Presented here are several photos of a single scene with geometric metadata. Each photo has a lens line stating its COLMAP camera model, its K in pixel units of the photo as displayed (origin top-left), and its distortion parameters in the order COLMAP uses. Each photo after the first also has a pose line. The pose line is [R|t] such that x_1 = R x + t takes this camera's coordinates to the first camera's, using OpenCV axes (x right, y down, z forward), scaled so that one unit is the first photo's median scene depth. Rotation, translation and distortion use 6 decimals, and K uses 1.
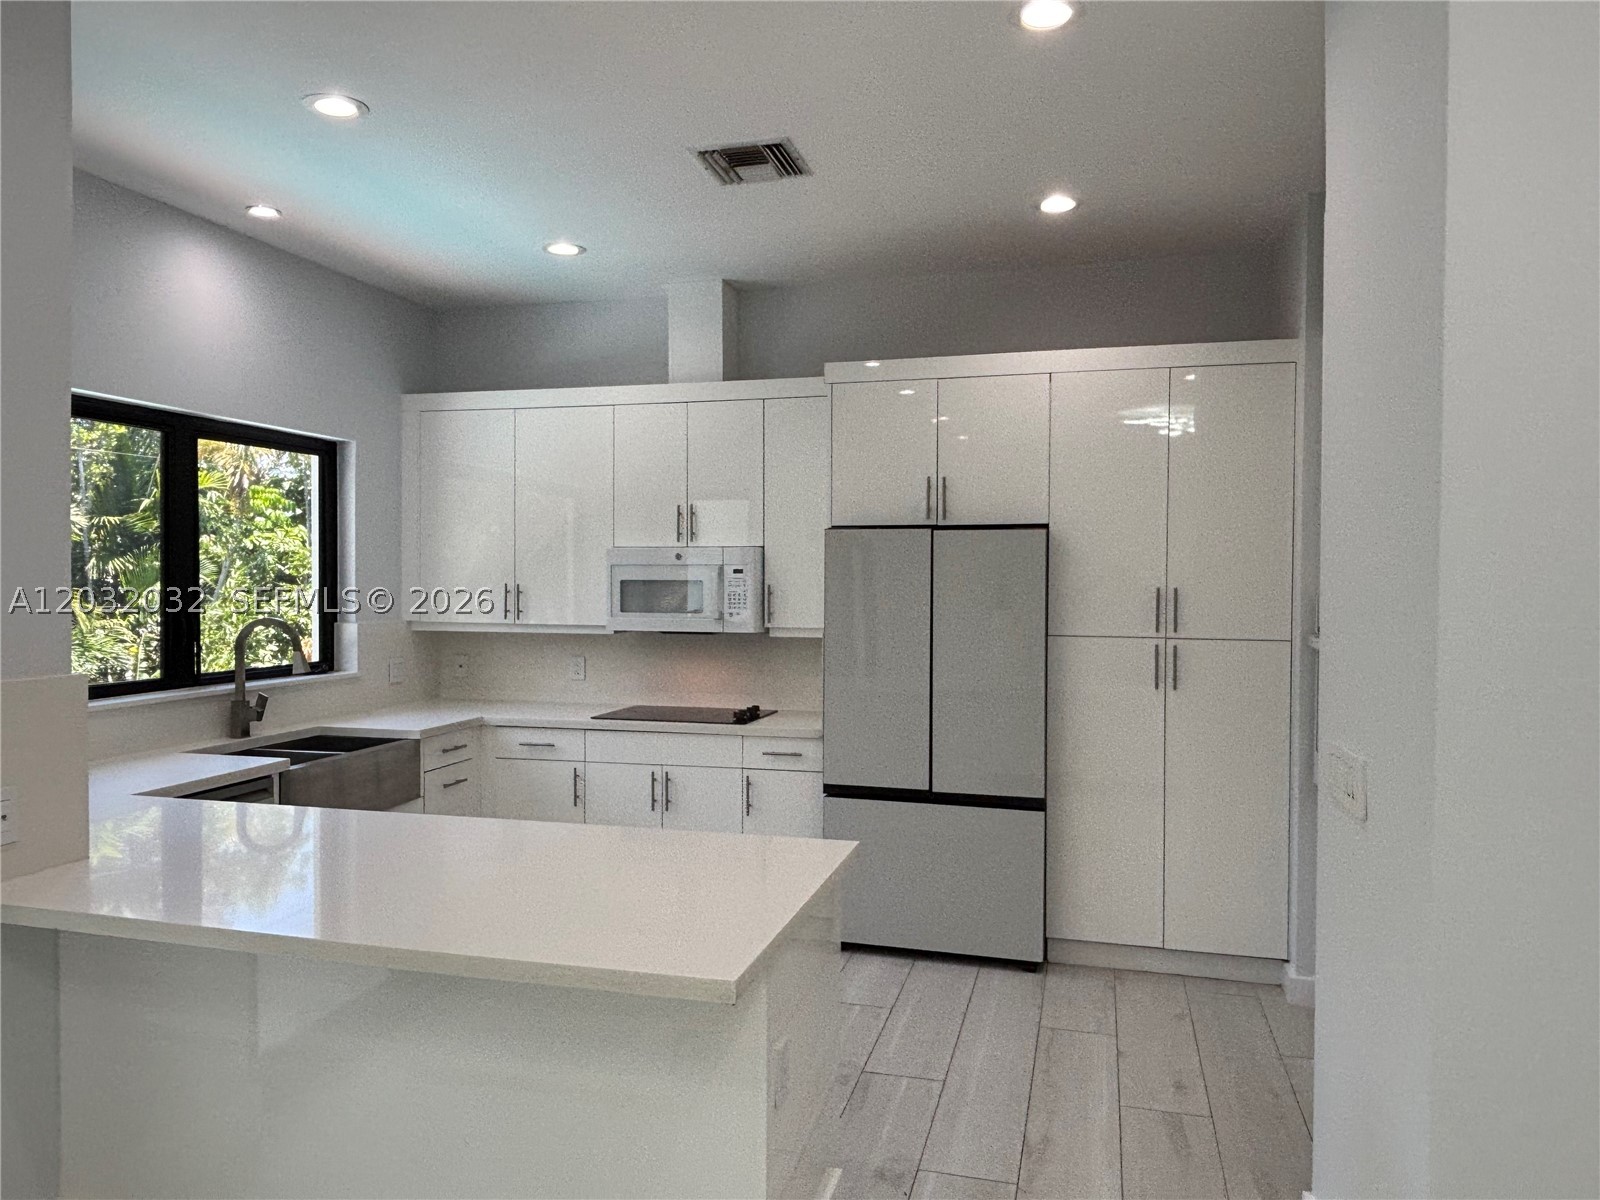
lens RADIAL K [[1138.1, 0, 800.0], [0, 1138.1, 600.0], [0, 0, 1]] dist [0.027581, -0.000728]
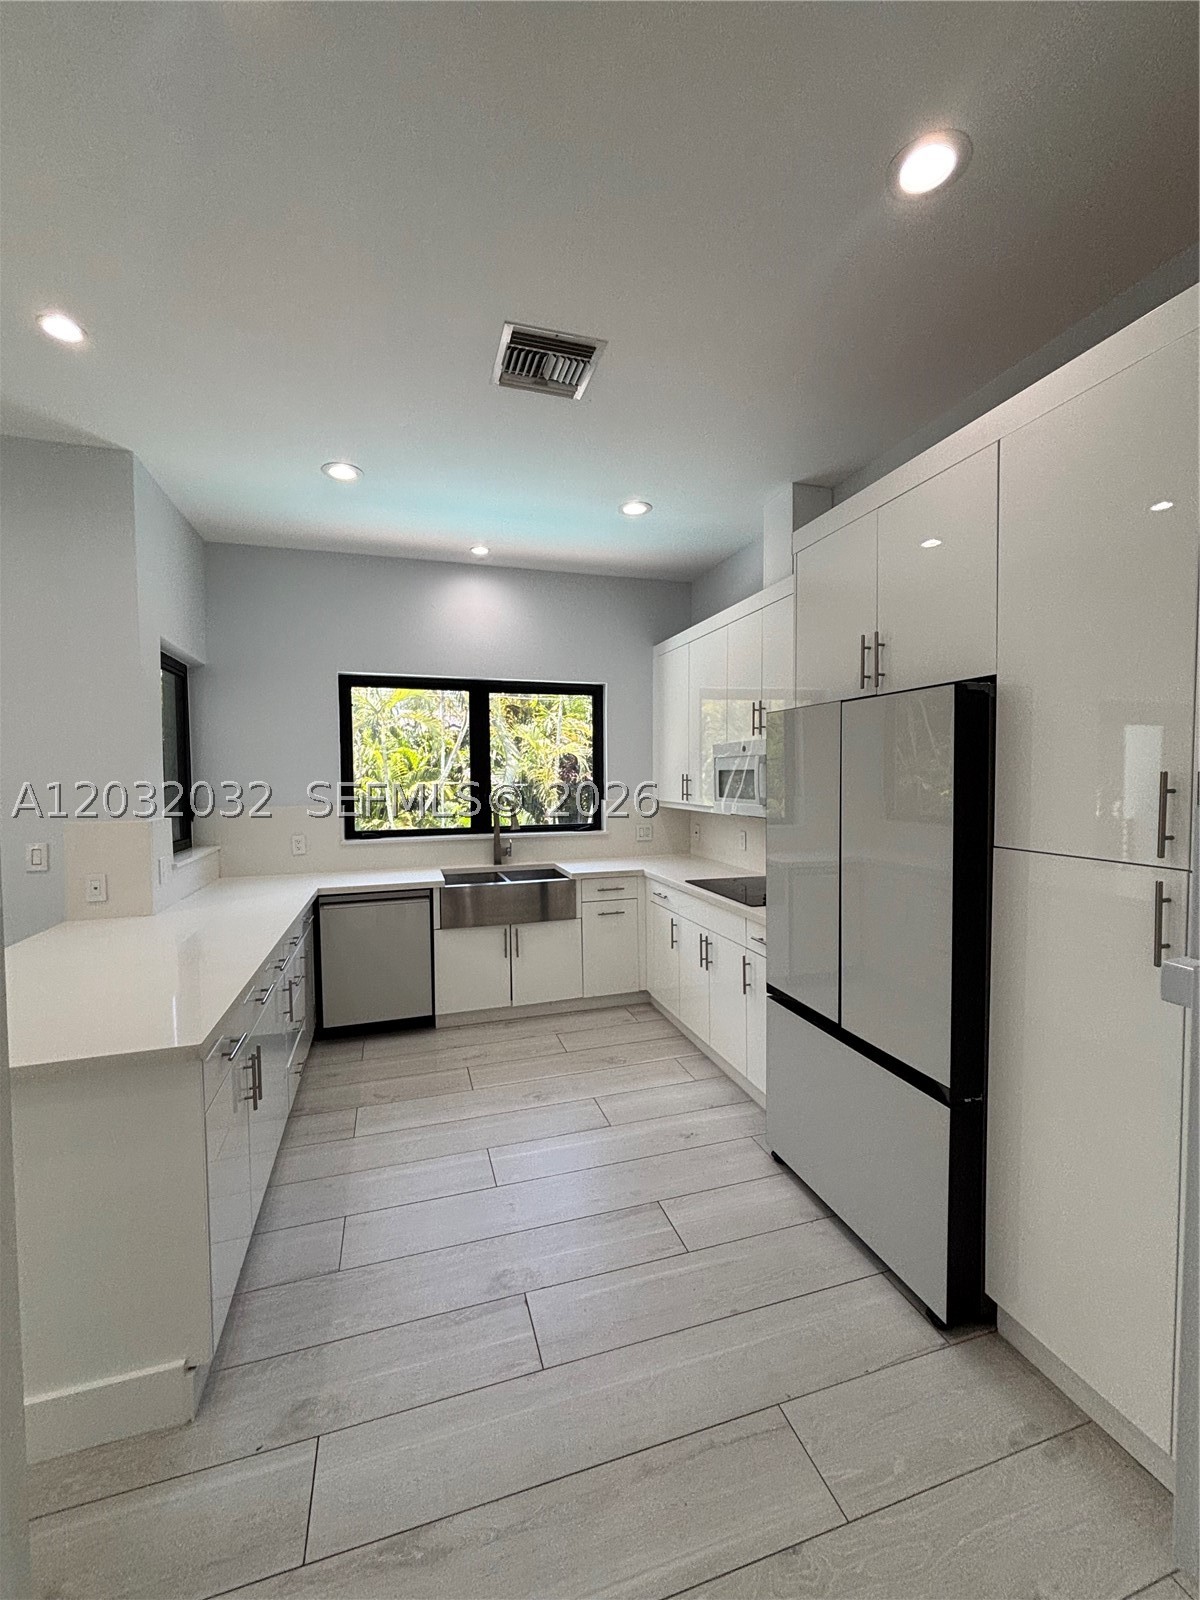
lens RADIAL K [[648.2, 0, 600.0], [0, 648.2, 800.0], [0, 0, 1]] dist [-0.000082, -0.000677]
pose [[0.533501, 0.026358, -0.845388, 0.390775], [-0.007945, 0.999626, 0.026153, -0.003452], [0.845762, -0.007236, 0.533511, 0.576961]]
